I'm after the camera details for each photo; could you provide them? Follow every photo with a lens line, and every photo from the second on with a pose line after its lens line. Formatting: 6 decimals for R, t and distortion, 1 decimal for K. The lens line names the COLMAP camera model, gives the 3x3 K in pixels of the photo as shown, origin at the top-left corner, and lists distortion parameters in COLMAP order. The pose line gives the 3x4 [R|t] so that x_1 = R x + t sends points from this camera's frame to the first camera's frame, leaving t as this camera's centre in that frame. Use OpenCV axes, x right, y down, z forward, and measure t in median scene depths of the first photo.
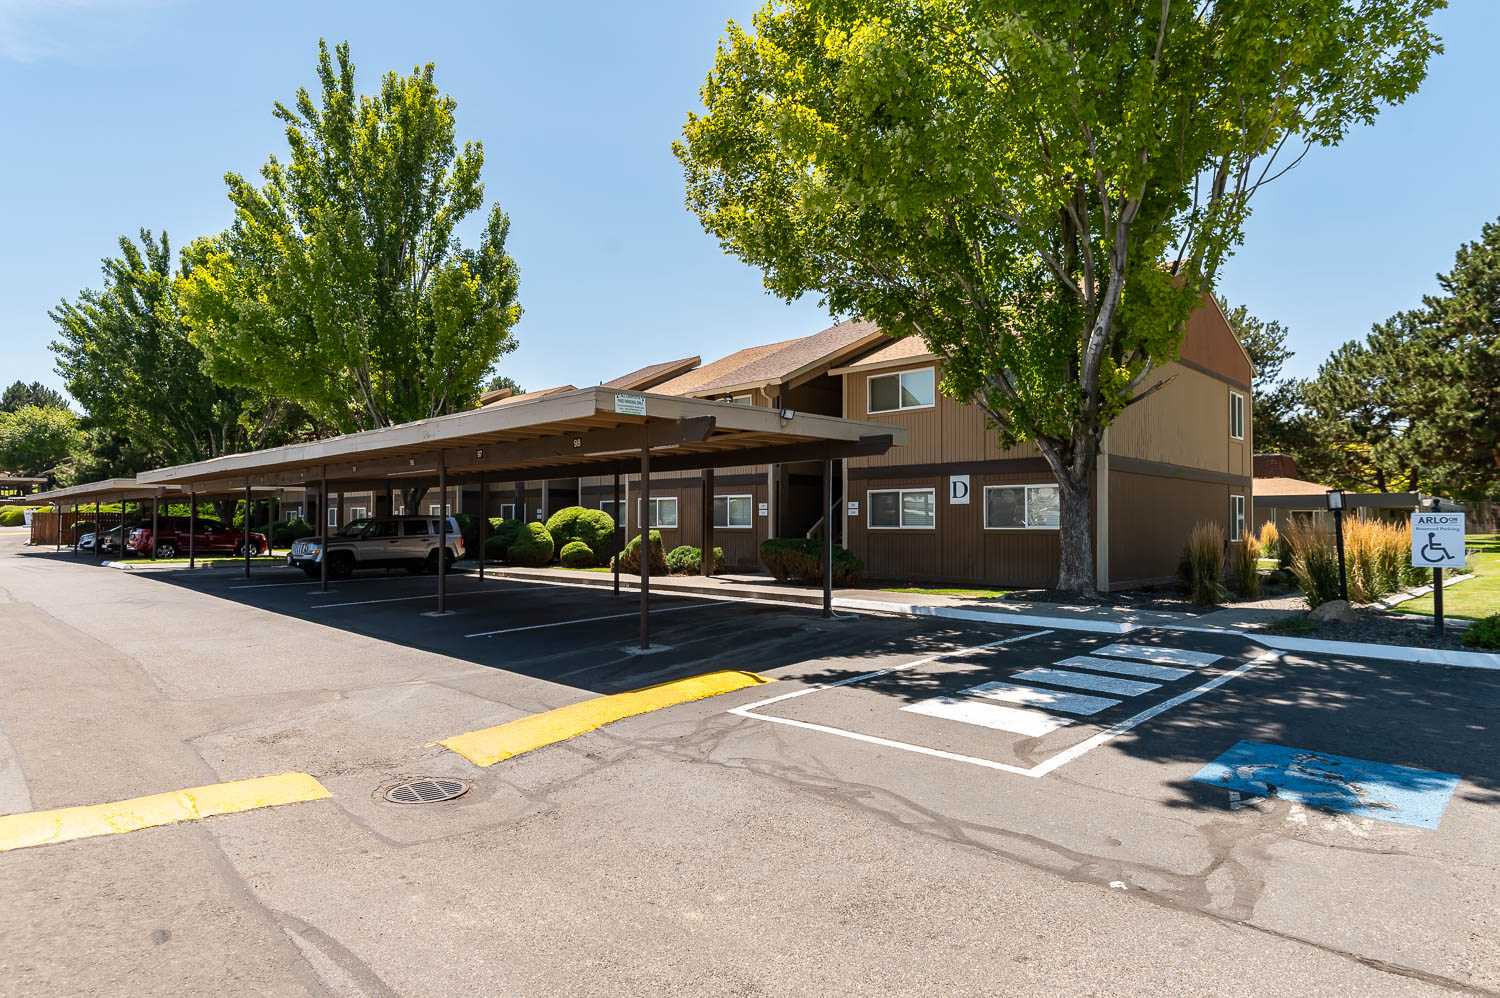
lens RADIAL K [[825.4, 0, 749.0], [0, 825.4, 499.6], [0, 0, 1]] dist [-0.000475, 0.000114]
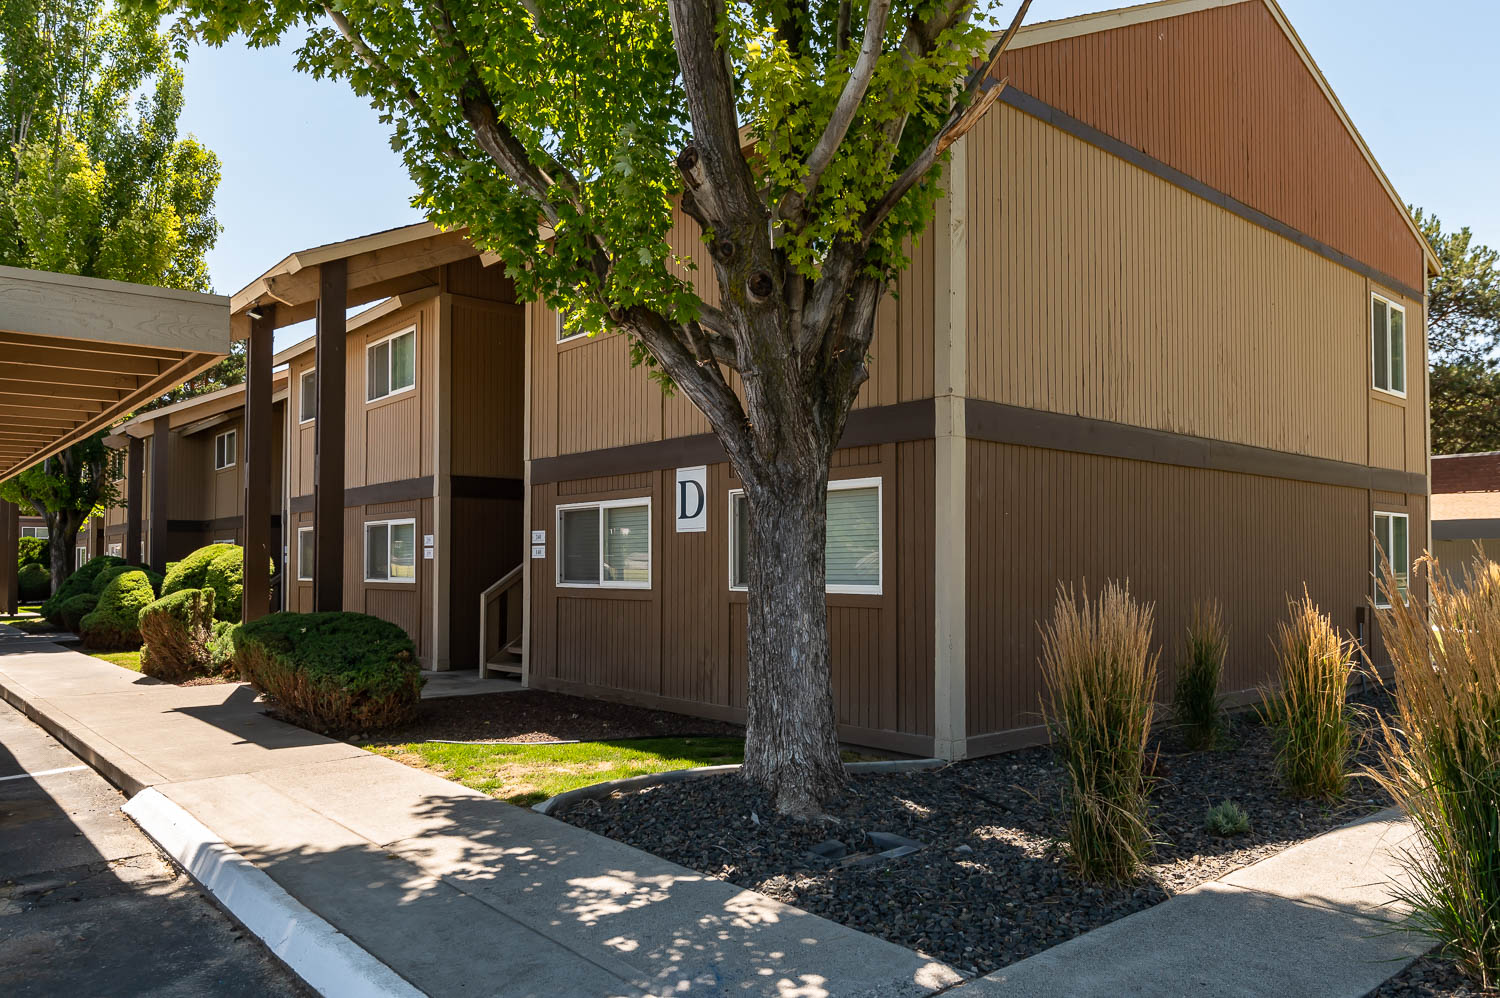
lens RADIAL K [[1038.5, 0, 761.6], [0, 1038.5, 536.6], [0, 0, 1]] dist [-0.024871, -0.000931]
pose [[0.996639, -0.006796, -0.081641, 0.305153], [0.007018, 0.999972, 0.002436, 0.005935], [0.081622, -0.003001, 0.996659, 0.414071]]
